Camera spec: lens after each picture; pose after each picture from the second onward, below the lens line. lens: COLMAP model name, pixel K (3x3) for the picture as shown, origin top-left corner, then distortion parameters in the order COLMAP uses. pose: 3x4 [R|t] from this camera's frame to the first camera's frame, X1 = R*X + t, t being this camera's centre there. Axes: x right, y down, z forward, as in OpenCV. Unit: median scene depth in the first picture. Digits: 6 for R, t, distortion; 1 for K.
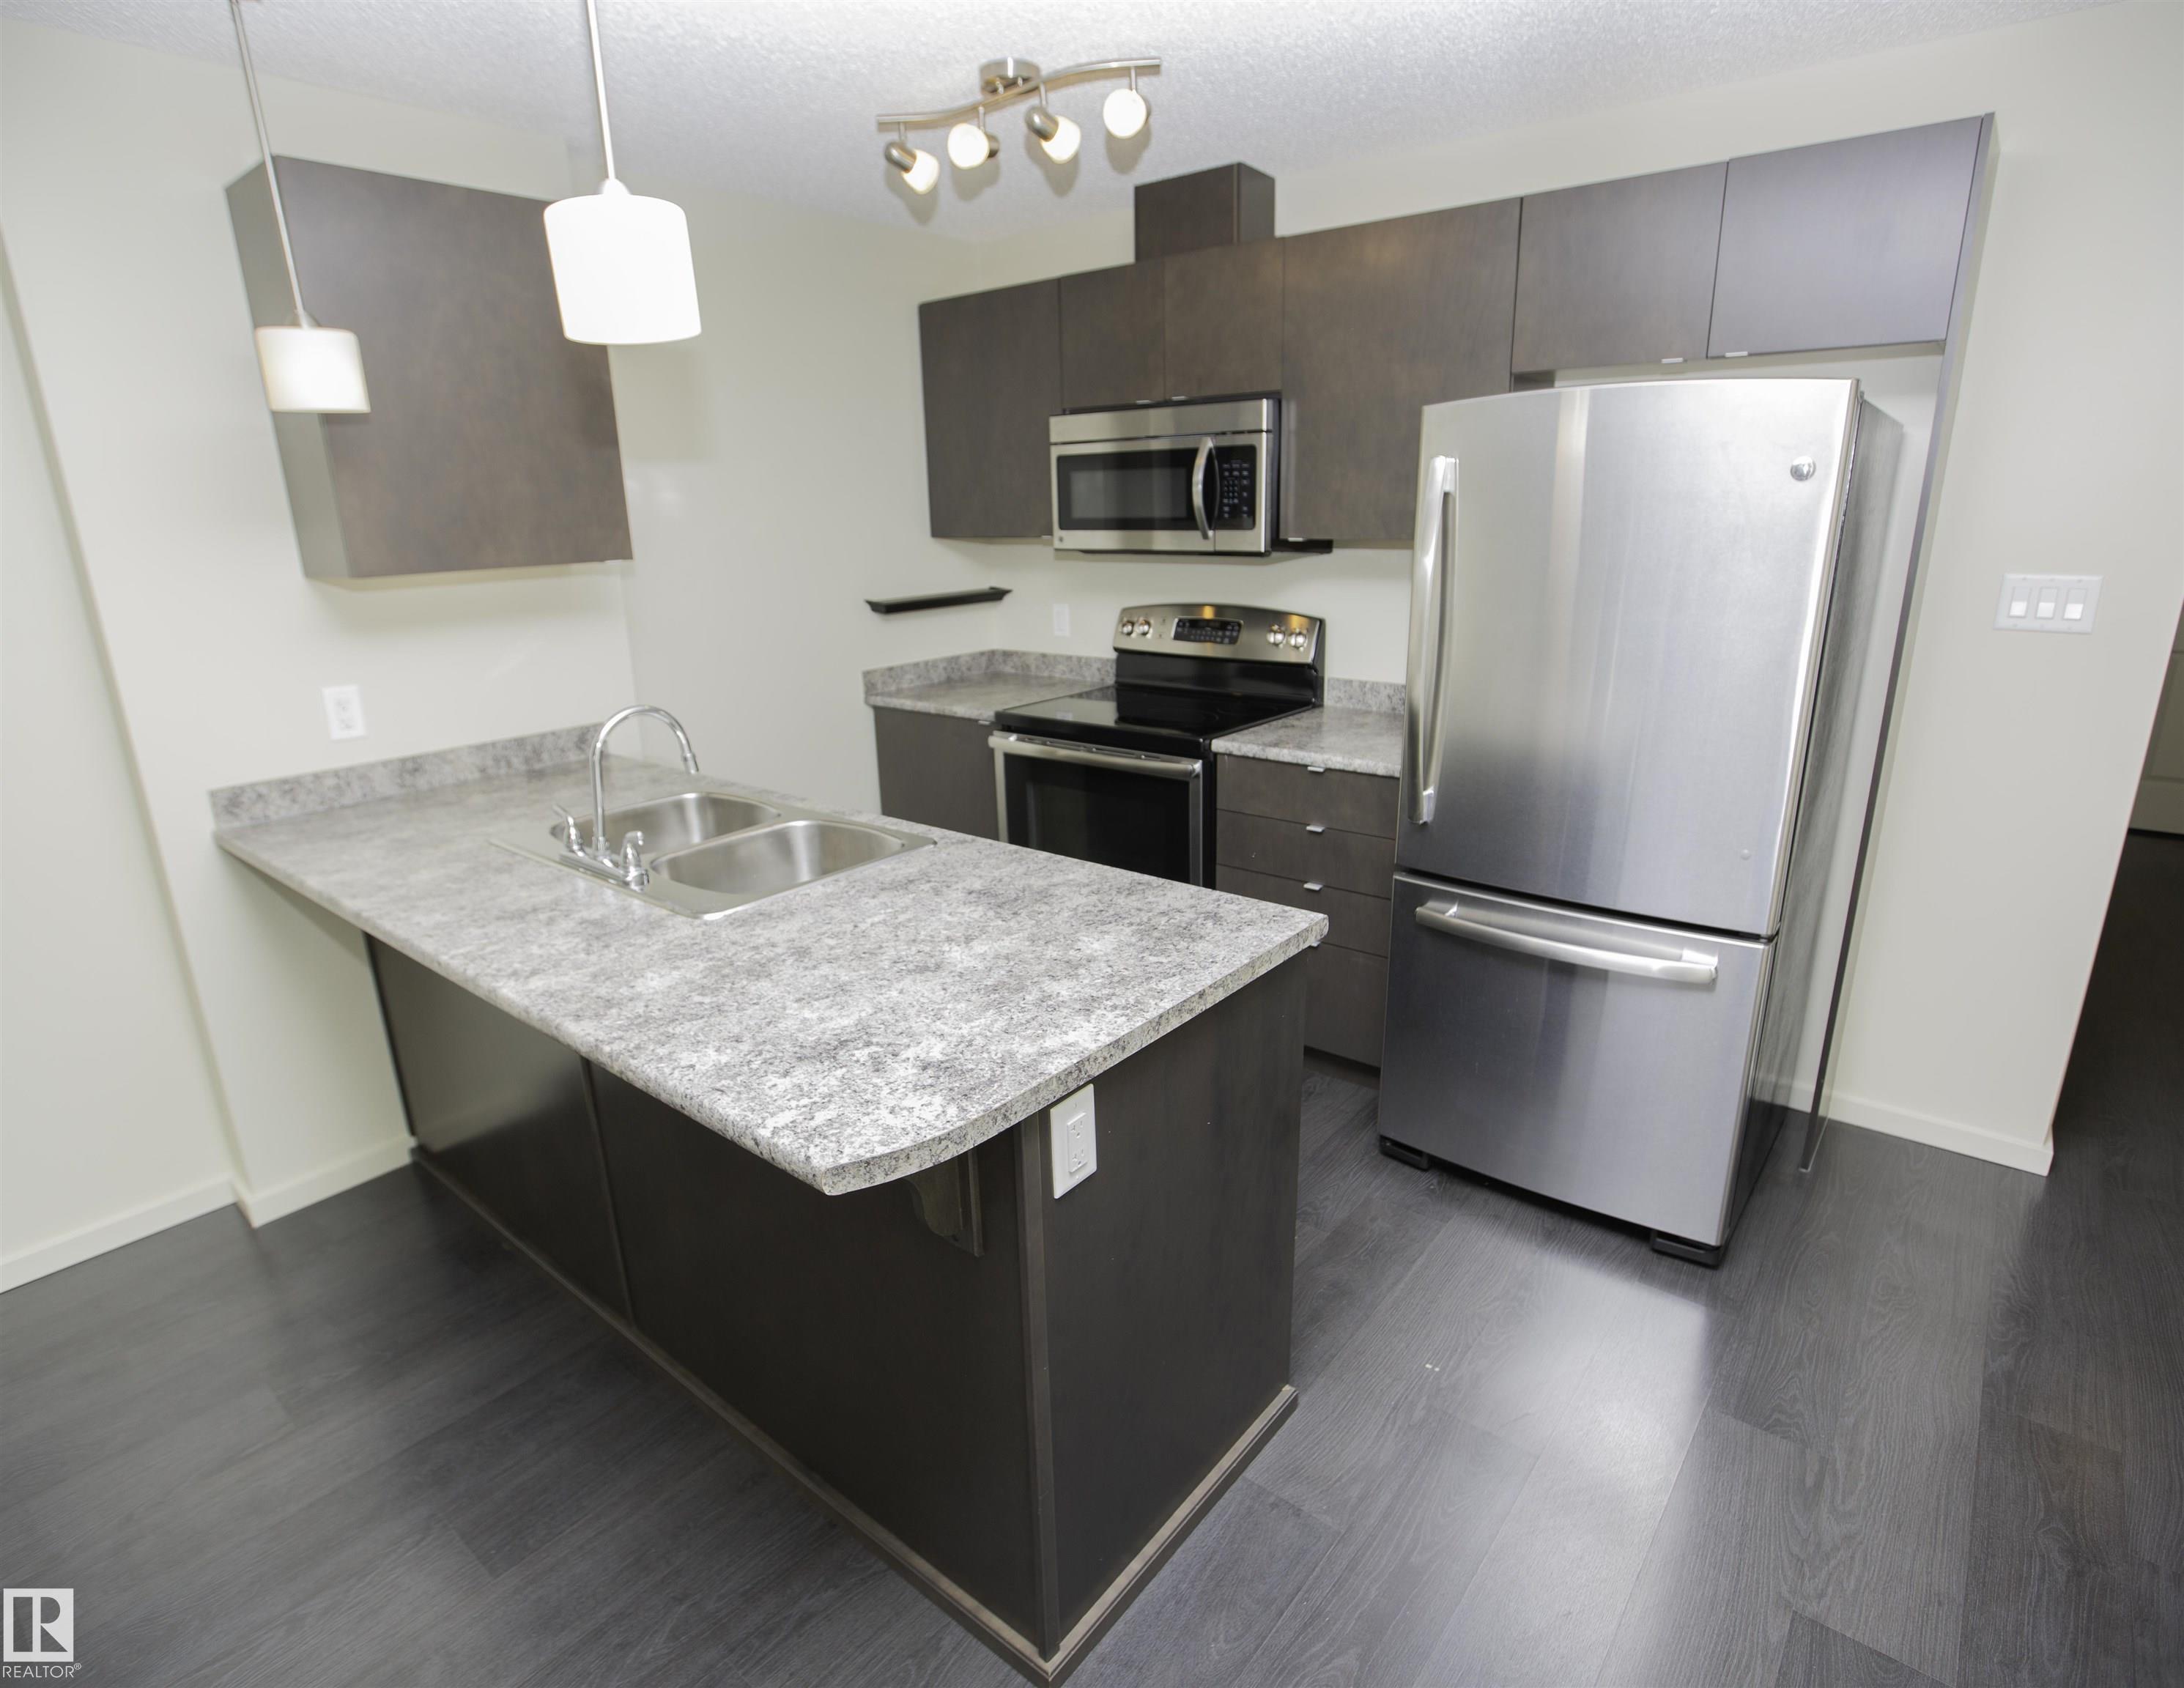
lens RADIAL K [[1151.4, 0, 1077.3], [0, 1151.4, 838.3], [0, 0, 1]] dist [-0.046909, -0.000076]
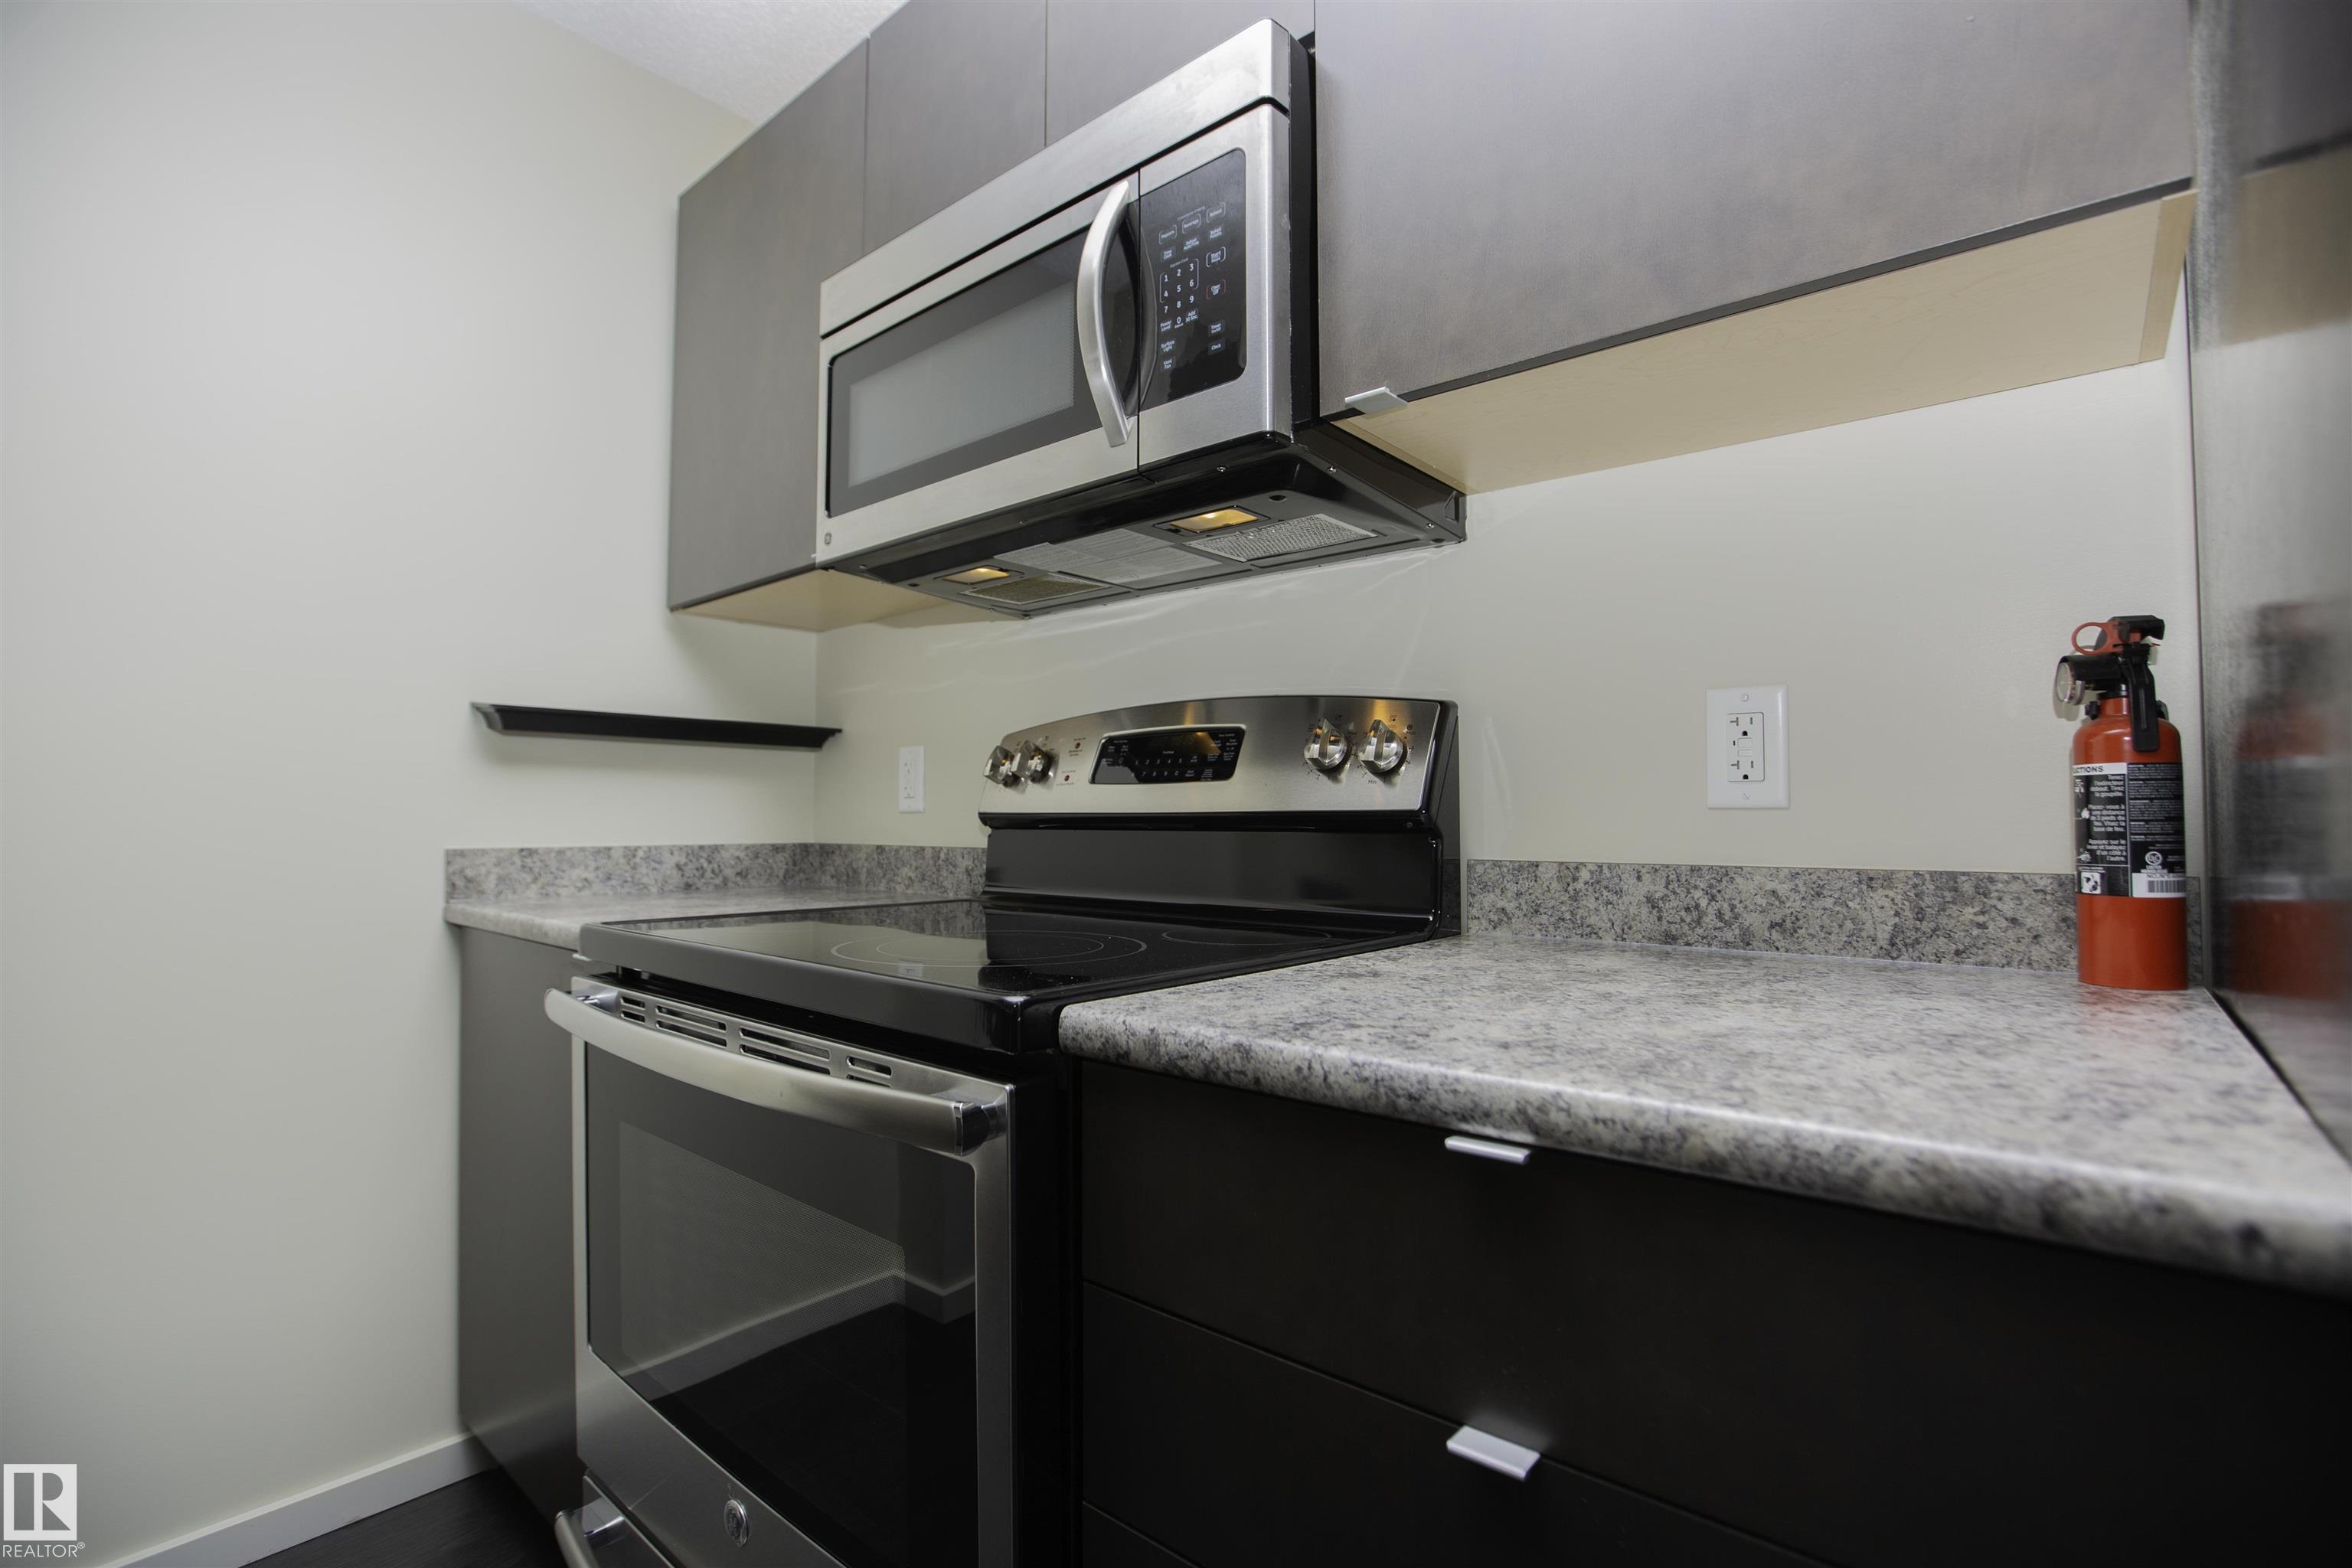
lens RADIAL K [[1091.5, 0, 1164.3], [0, 1091.5, 782.6], [0, 0, 1]] dist [-0.065652, 0.030517]
pose [[0.999438, 0.024356, -0.023045, 0.137806], [-0.030392, 0.948354, -0.315754, -0.053784], [0.014165, 0.316276, 0.948561, 0.714678]]
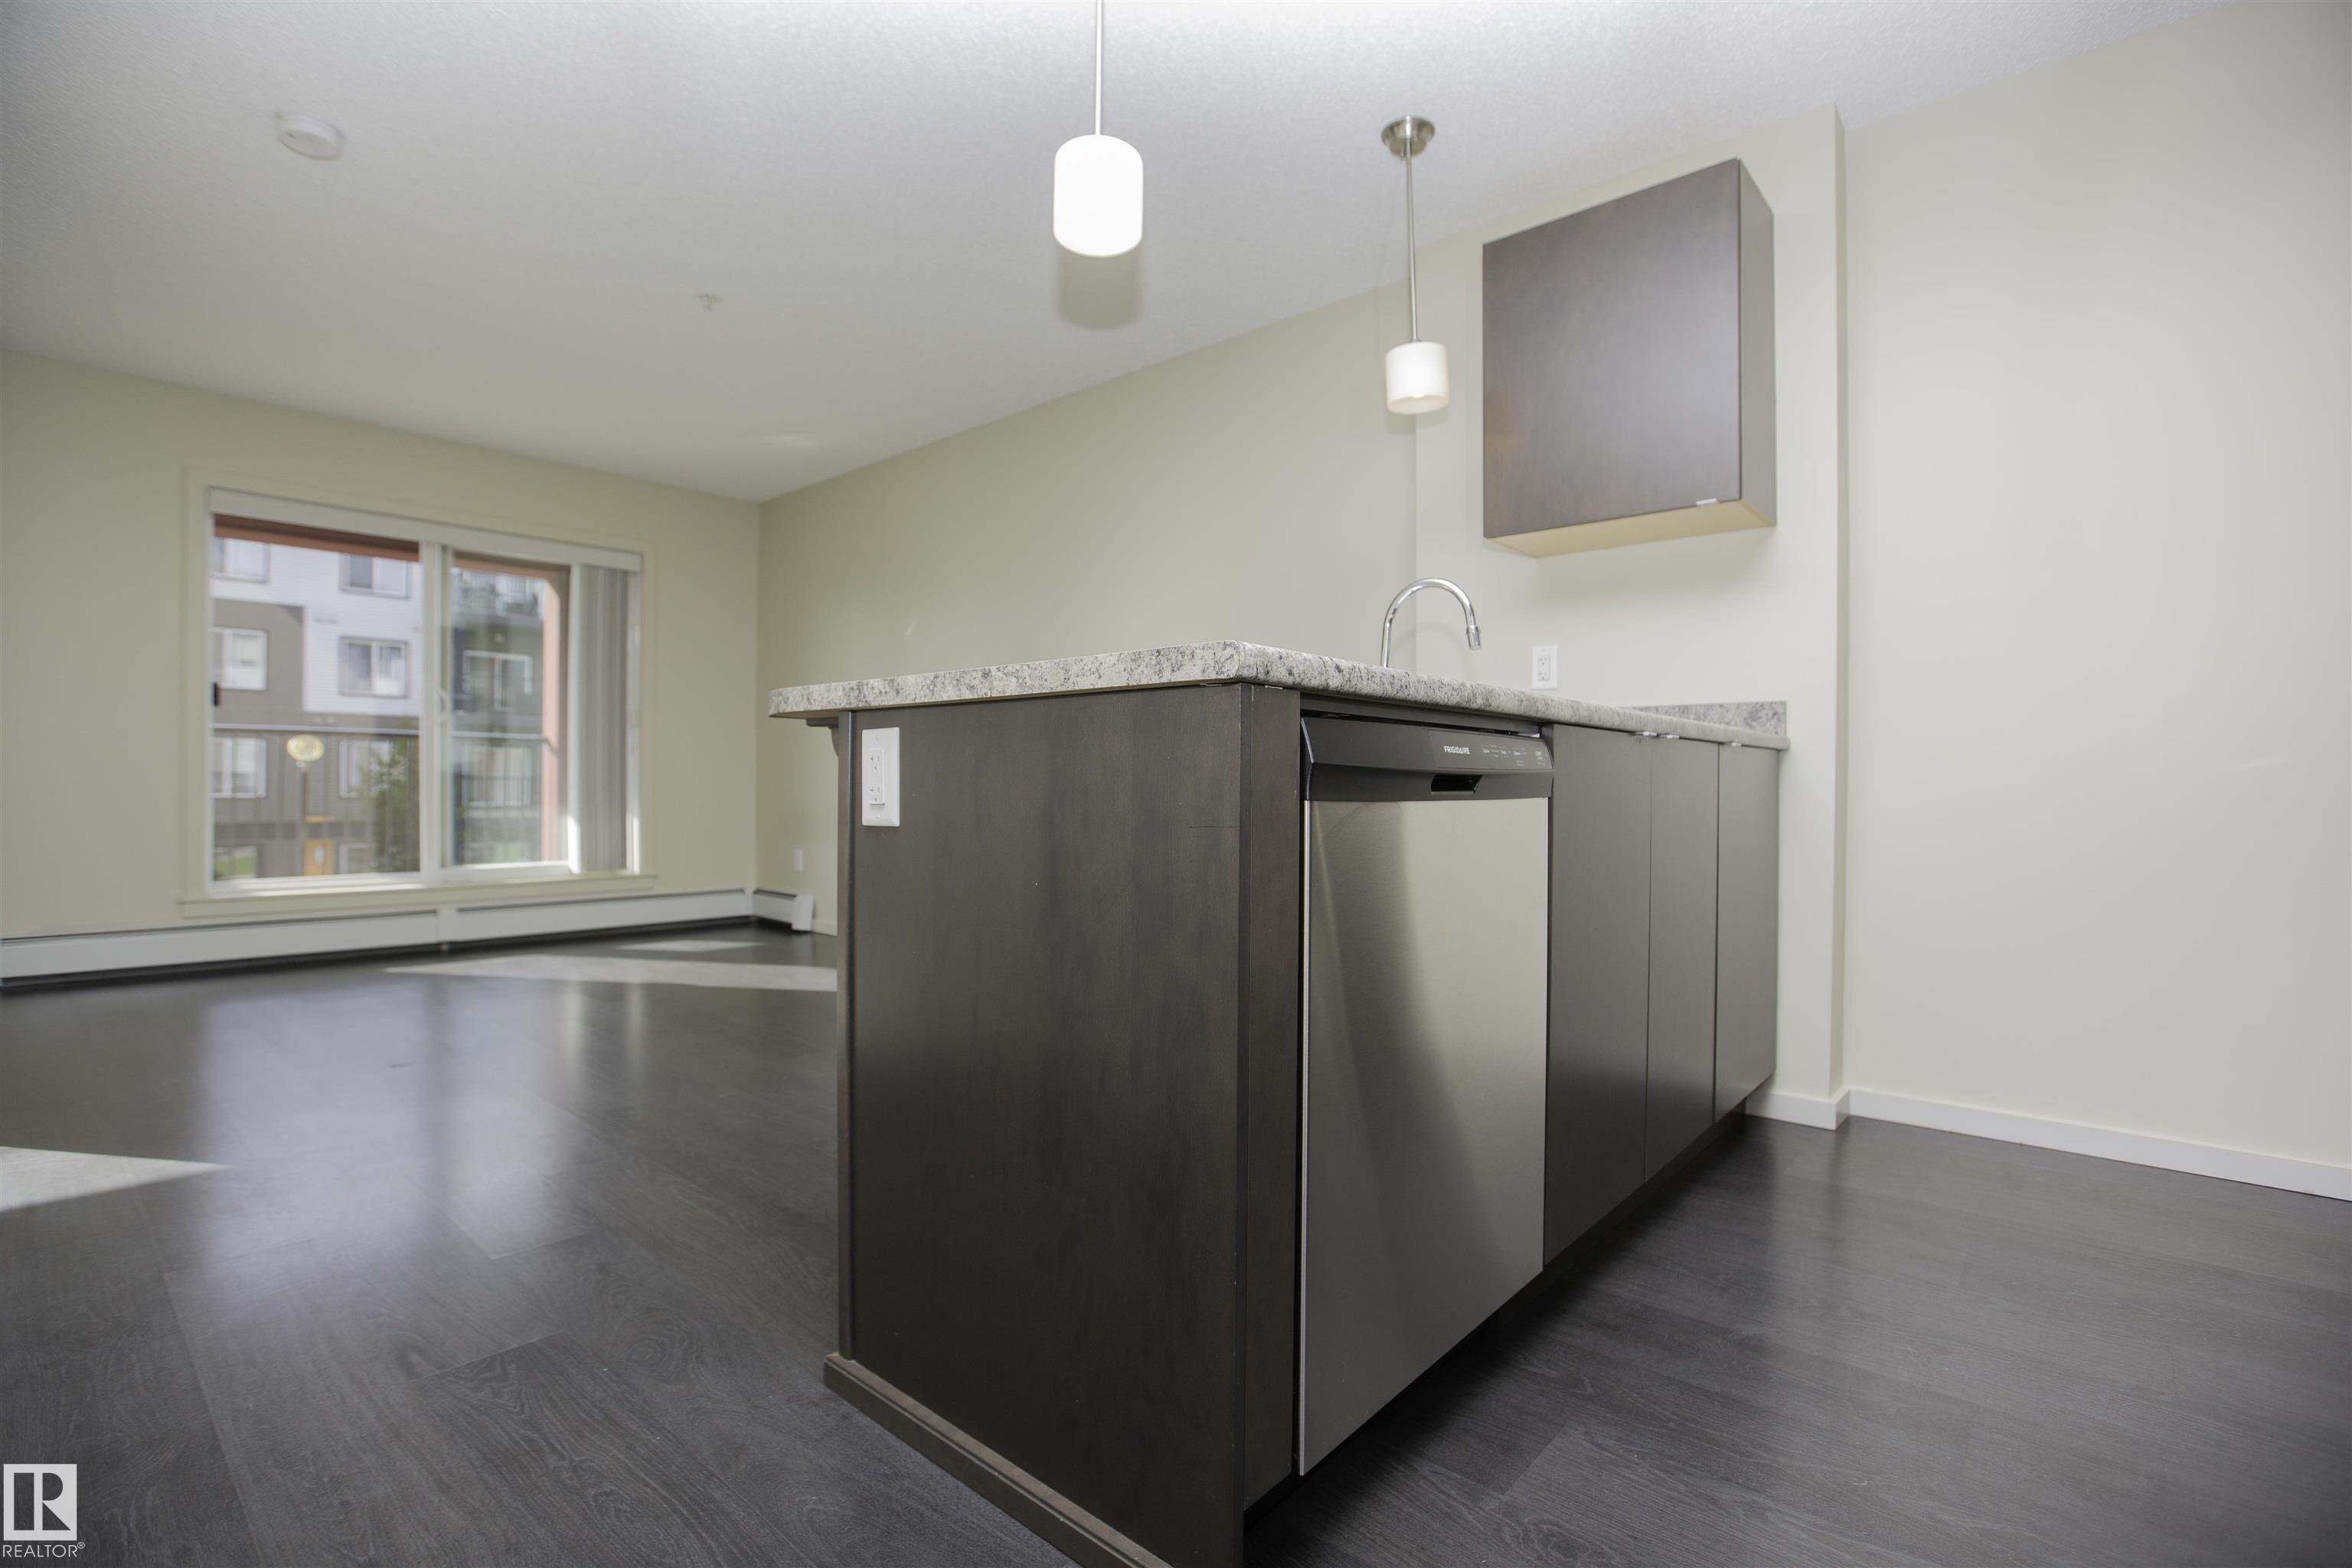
lens RADIAL K [[1091.5, 0, 1164.3], [0, 1091.5, 782.6], [0, 0, 1]] dist [-0.065652, 0.030517]
pose [[-0.034206, 0.021627, -0.999181, 0.416838], [-0.287856, 0.957186, 0.030573, 0.070011], [0.957063, 0.288666, -0.026516, 0.545145]]
